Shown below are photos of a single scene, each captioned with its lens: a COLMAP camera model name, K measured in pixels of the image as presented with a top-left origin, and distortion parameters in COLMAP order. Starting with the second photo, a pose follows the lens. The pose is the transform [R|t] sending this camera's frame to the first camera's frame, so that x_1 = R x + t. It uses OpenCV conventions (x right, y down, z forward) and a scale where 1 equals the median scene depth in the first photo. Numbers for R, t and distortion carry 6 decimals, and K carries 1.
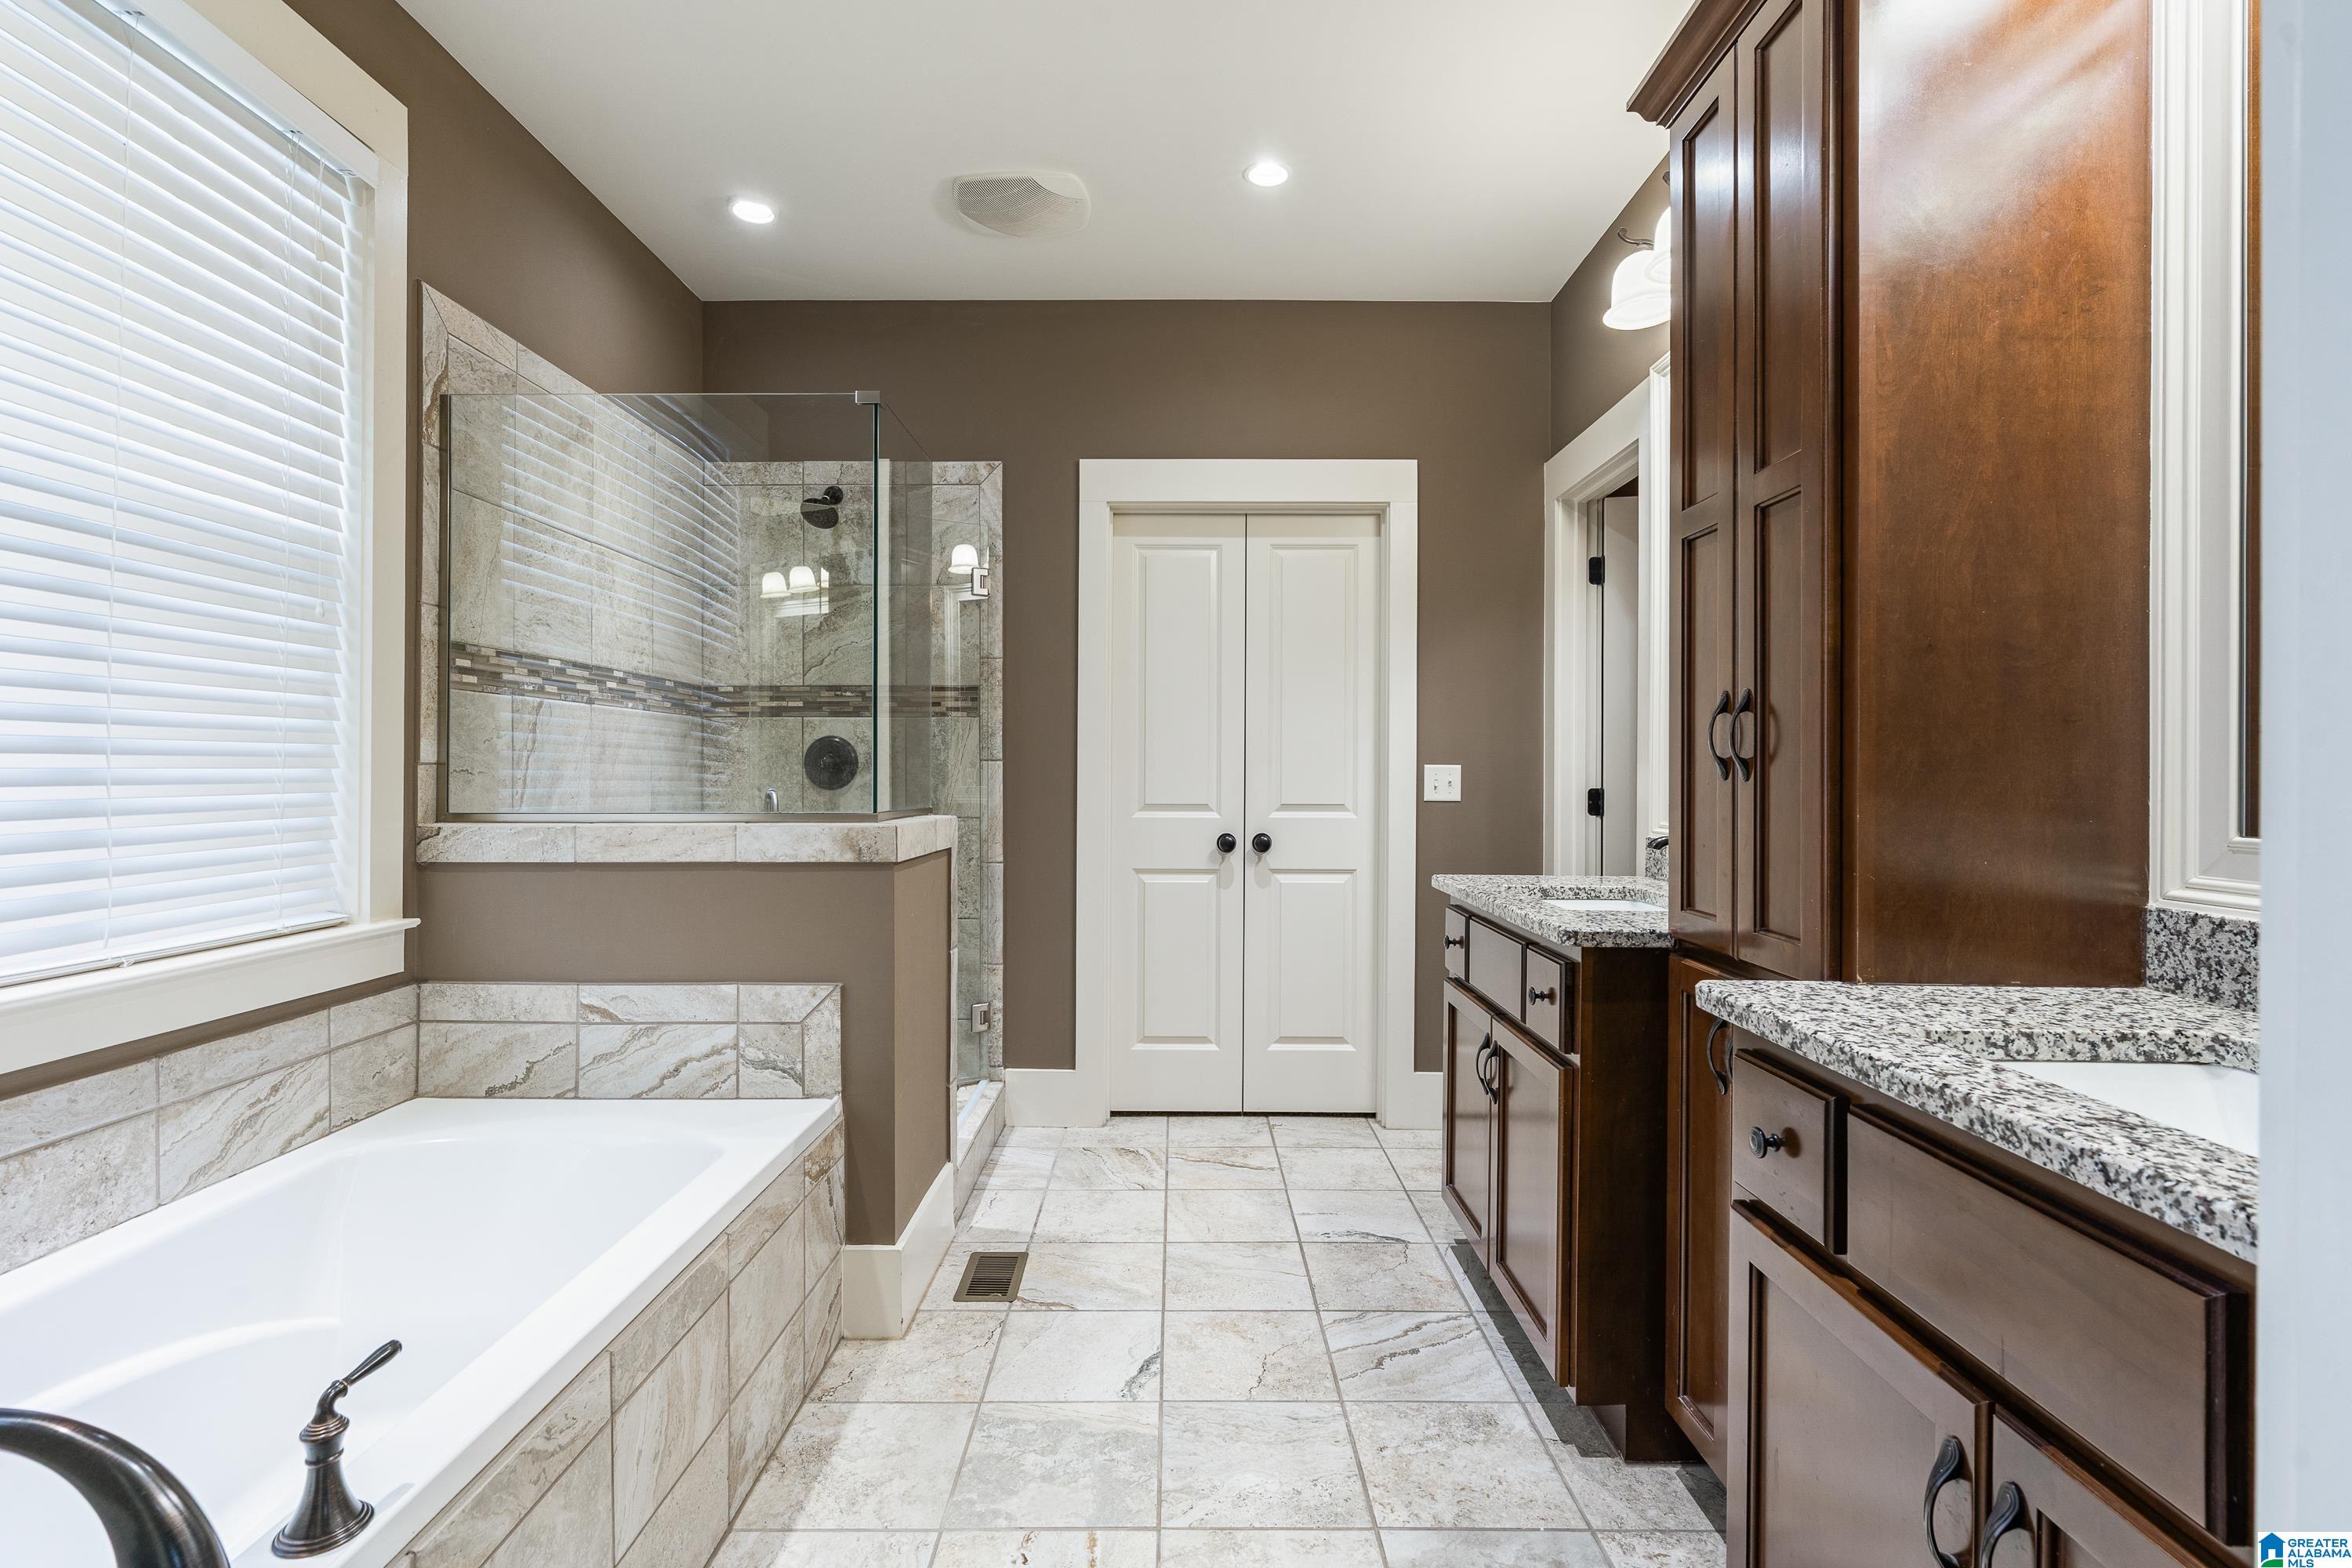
lens RADIAL K [[1086.4, 0, 1169.5], [0, 1086.4, 759.6], [0, 0, 1]] dist [-0.007408, 0.003791]
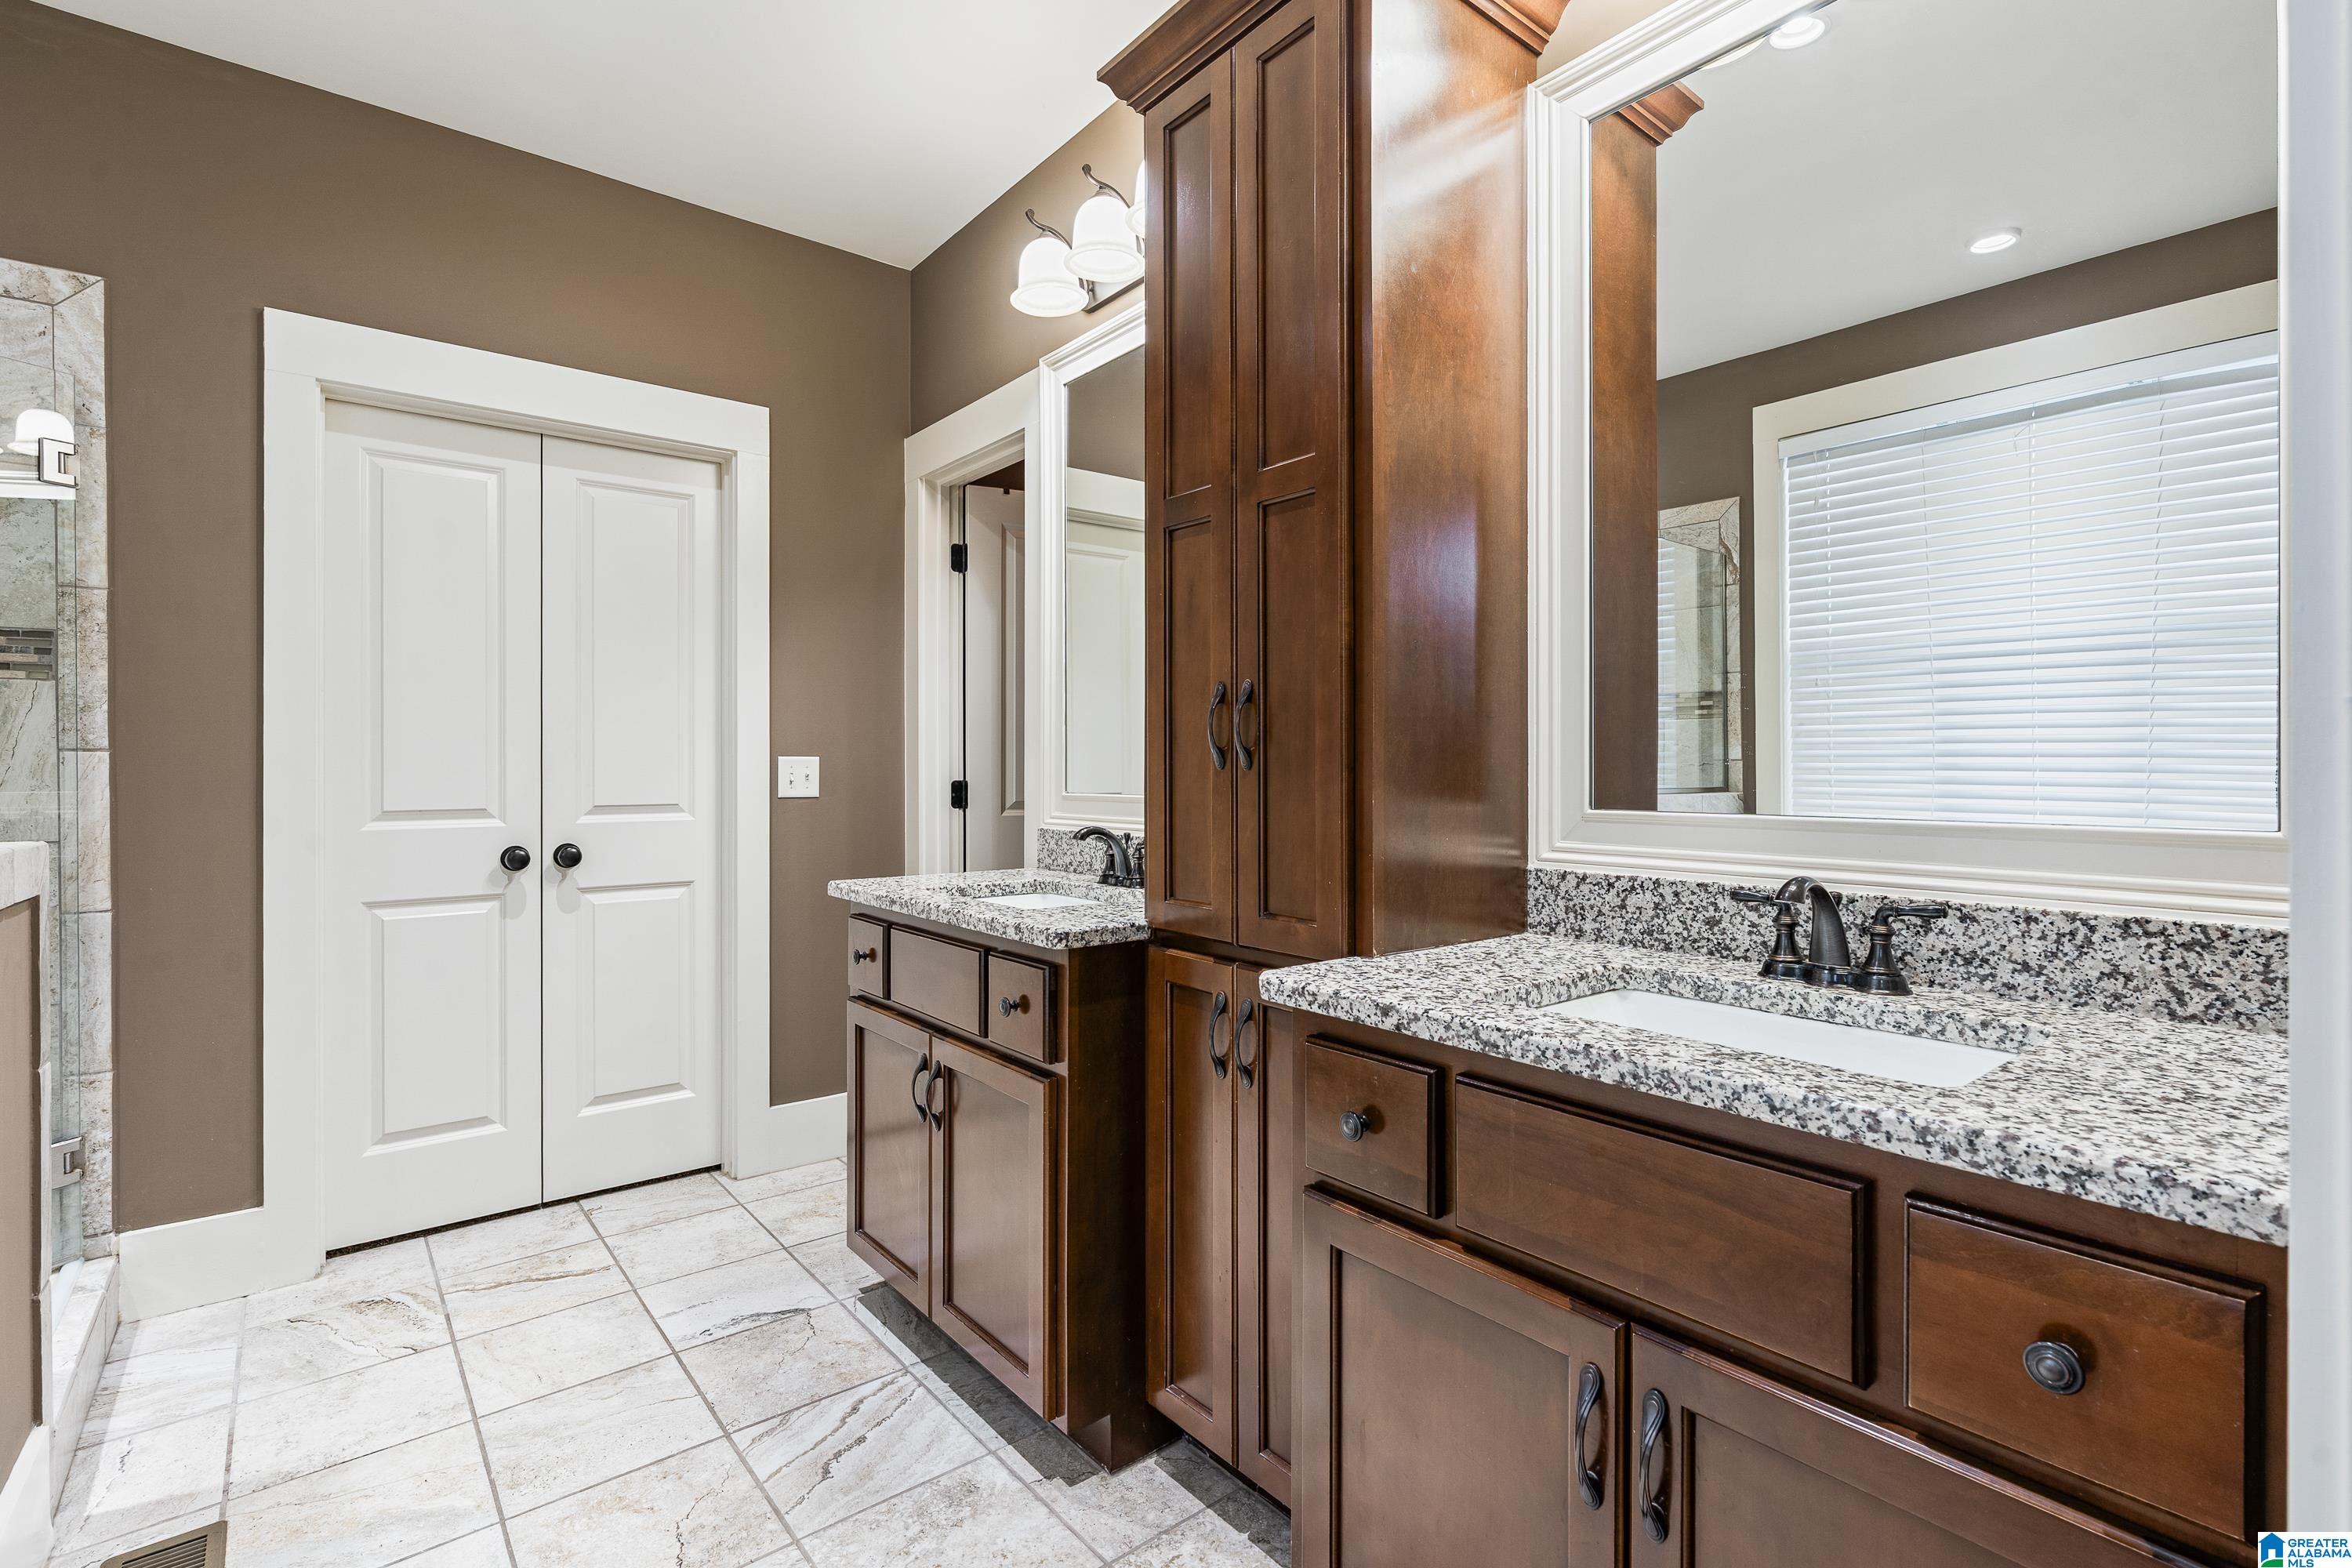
lens RADIAL K [[1086.4, 0, 1169.5], [0, 1086.4, 759.6], [0, 0, 1]] dist [-0.007408, 0.003791]
pose [[0.767502, -0.002383, 0.641042, -0.149351], [-0.001446, 0.999984, 0.005448, 0.003393], [-0.641044, -0.005109, 0.767487, 0.209995]]
